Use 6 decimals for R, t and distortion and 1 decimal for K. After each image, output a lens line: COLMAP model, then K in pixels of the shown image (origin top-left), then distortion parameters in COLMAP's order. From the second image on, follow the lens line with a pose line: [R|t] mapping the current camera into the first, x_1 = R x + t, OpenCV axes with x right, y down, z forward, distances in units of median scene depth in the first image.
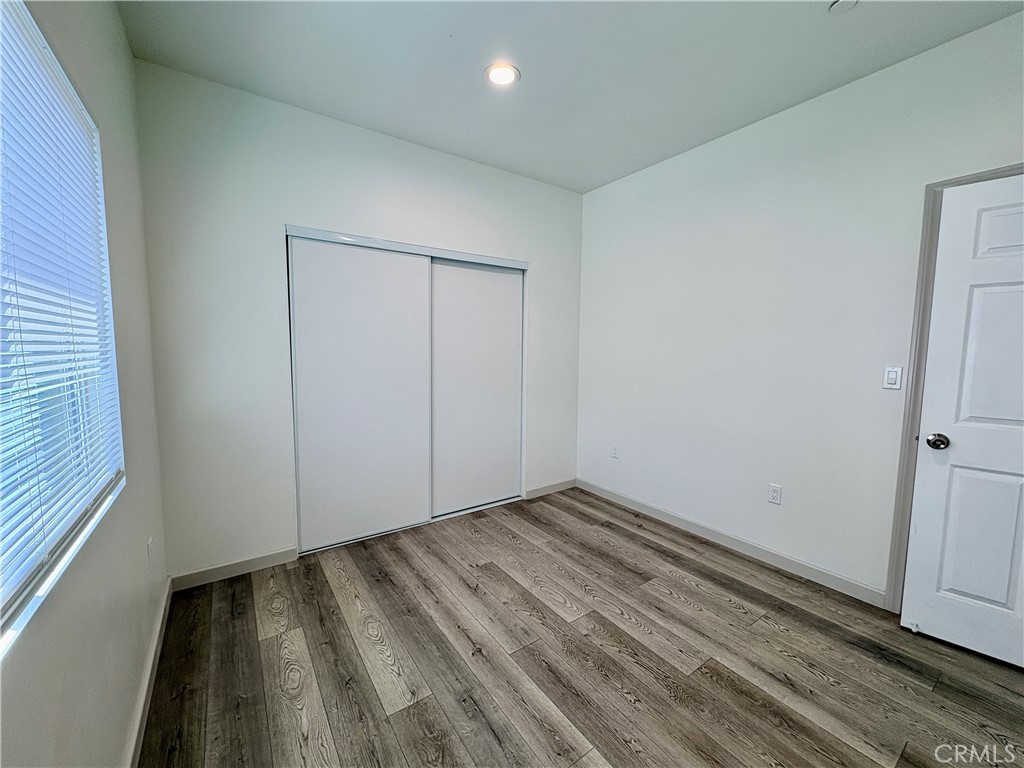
lens RADIAL K [[409.6, 0, 512.0], [0, 409.6, 384.0], [0, 0, 1]] dist [0.001935, 0.000180]
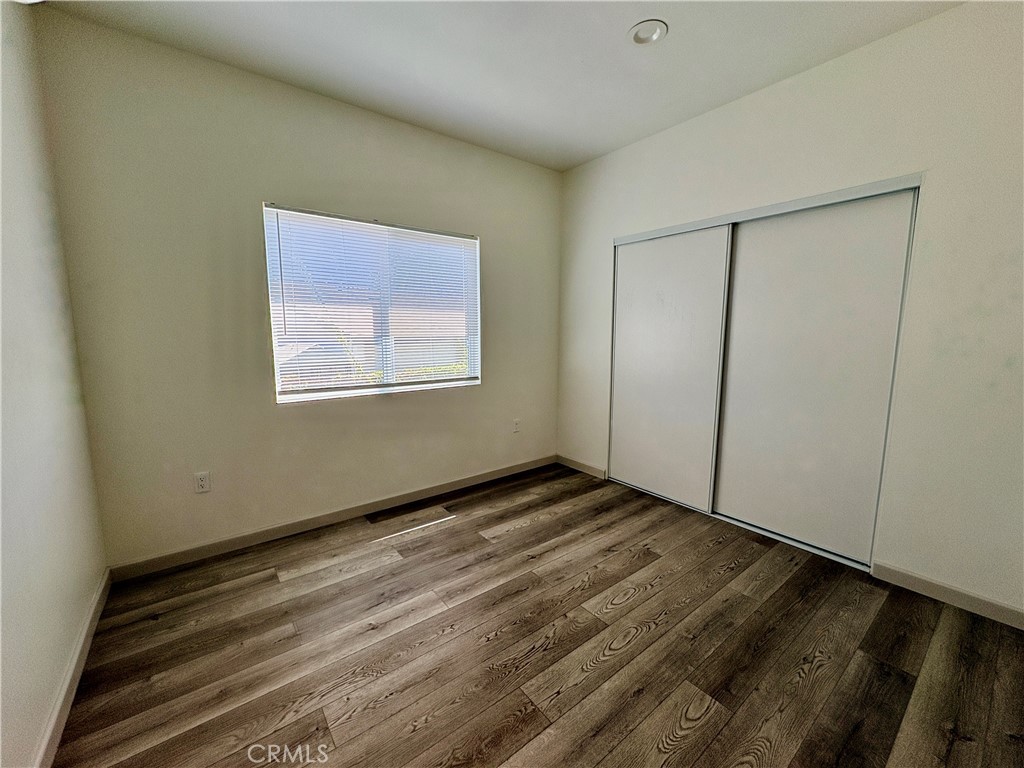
lens RADIAL K [[409.6, 0, 512.0], [0, 409.6, 384.0], [0, 0, 1]] dist [0.001935, 0.000180]
pose [[0.046295, 0.123107, -0.991313, 0.896671], [-0.092653, 0.988628, 0.118447, -0.034469], [0.994622, 0.086364, 0.057175, 0.635708]]
